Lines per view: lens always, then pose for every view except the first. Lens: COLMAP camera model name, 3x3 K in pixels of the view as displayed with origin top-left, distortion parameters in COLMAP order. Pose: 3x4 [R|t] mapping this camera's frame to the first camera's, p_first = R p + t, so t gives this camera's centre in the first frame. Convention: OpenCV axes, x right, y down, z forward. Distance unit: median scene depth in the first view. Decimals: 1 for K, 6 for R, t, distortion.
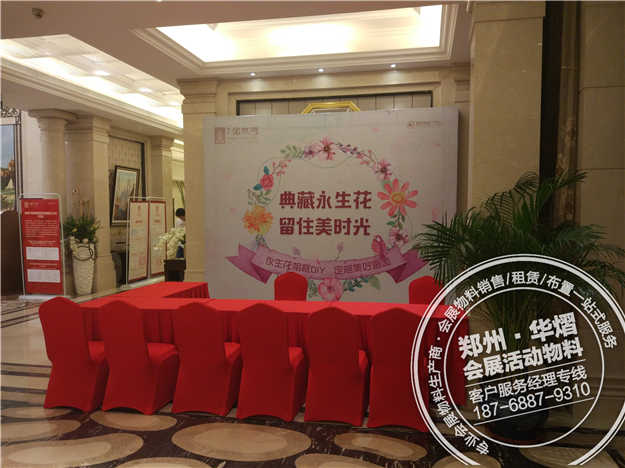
lens RADIAL K [[515.3, 0, 327.8], [0, 515.3, 244.5], [0, 0, 1]] dist [0.010939, -0.007164]
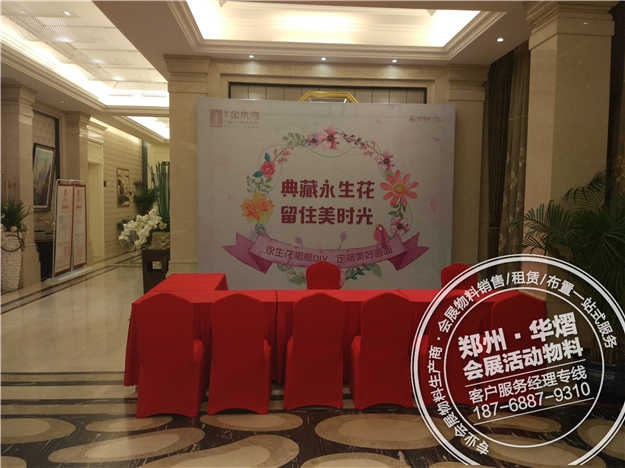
lens RADIAL K [[516.2, 0, 318.2], [0, 516.2, 233.6], [0, 0, 1]] dist [0.036639, -0.086823]
pose [[0.964603, 0.000501, 0.263706, -0.288470], [-0.000905, 0.999999, 0.001409, -0.001129], [-0.263705, -0.001598, 0.964602, 0.035035]]
